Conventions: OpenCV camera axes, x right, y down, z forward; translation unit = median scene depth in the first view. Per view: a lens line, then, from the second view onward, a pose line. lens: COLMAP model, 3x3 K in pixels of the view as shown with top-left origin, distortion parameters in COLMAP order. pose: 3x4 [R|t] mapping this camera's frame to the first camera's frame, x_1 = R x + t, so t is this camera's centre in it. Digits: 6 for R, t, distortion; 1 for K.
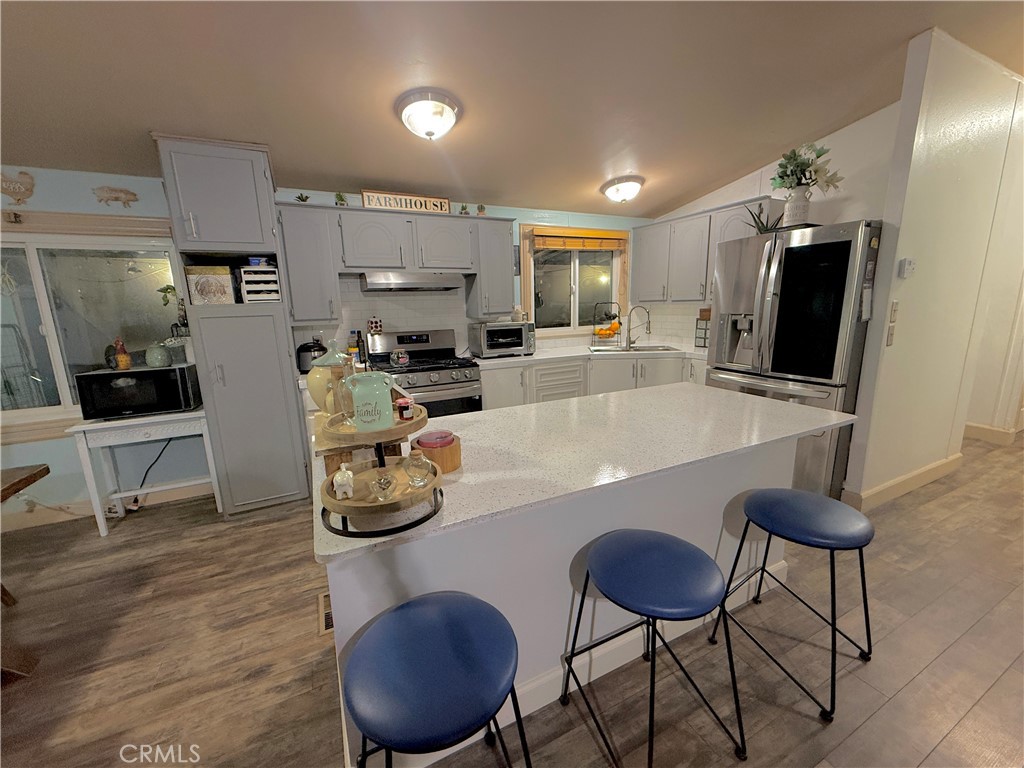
lens RADIAL K [[407.0, 0, 511.3], [0, 407.0, 384.3], [0, 0, 1]] dist [0.000466, -0.000001]
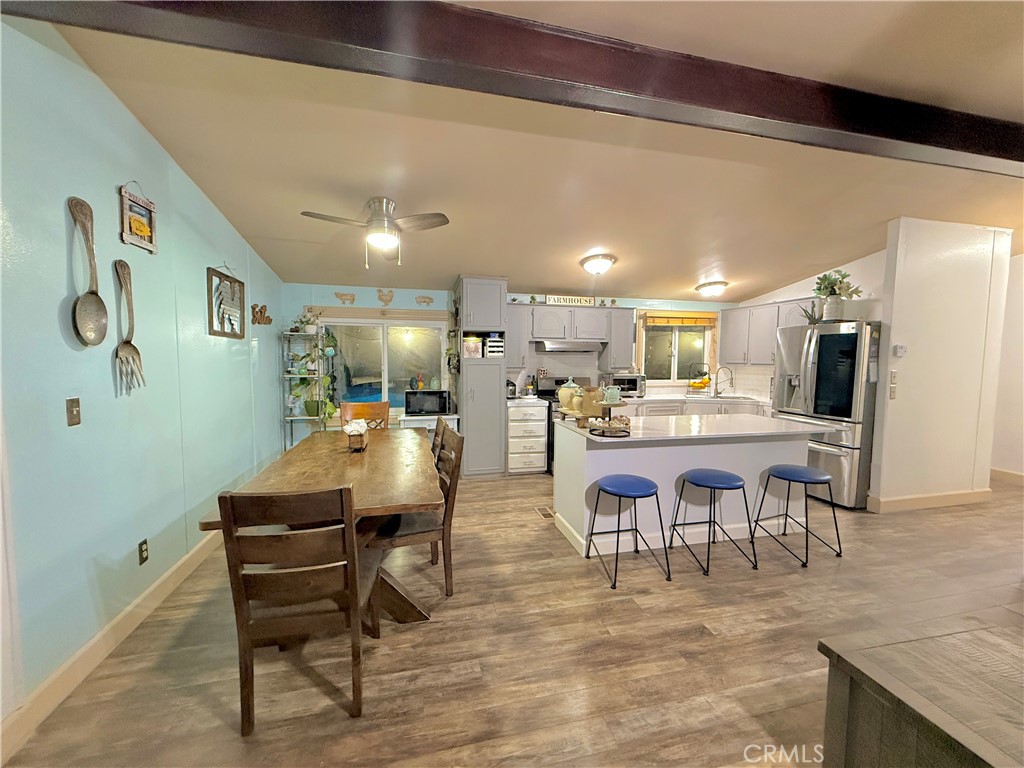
lens RADIAL K [[407.0, 0, 510.7], [0, 407.0, 384.1], [0, 0, 1]] dist [0.000466, -0.000001]
pose [[0.975919, 0.047611, -0.212872, -0.115897], [-0.074392, 0.990028, -0.119622, 0.101784], [0.205054, 0.132577, 0.969730, -0.576755]]
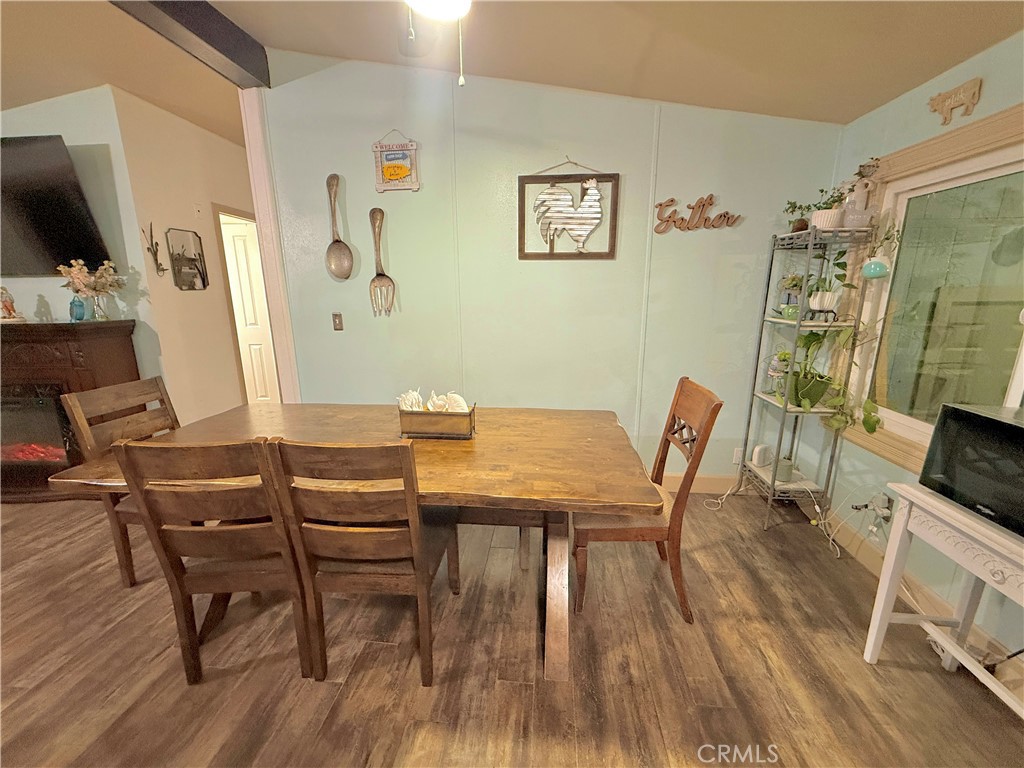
lens RADIAL K [[407.0, 0, 511.7], [0, 407.0, 386.1], [0, 0, 1]] dist [0.000466, -0.000001]
pose [[-0.524056, 0.215844, -0.823879, -0.269205], [-0.154035, 0.927380, 0.340939, -0.110135], [0.837639, 0.305577, -0.452752, 0.599777]]
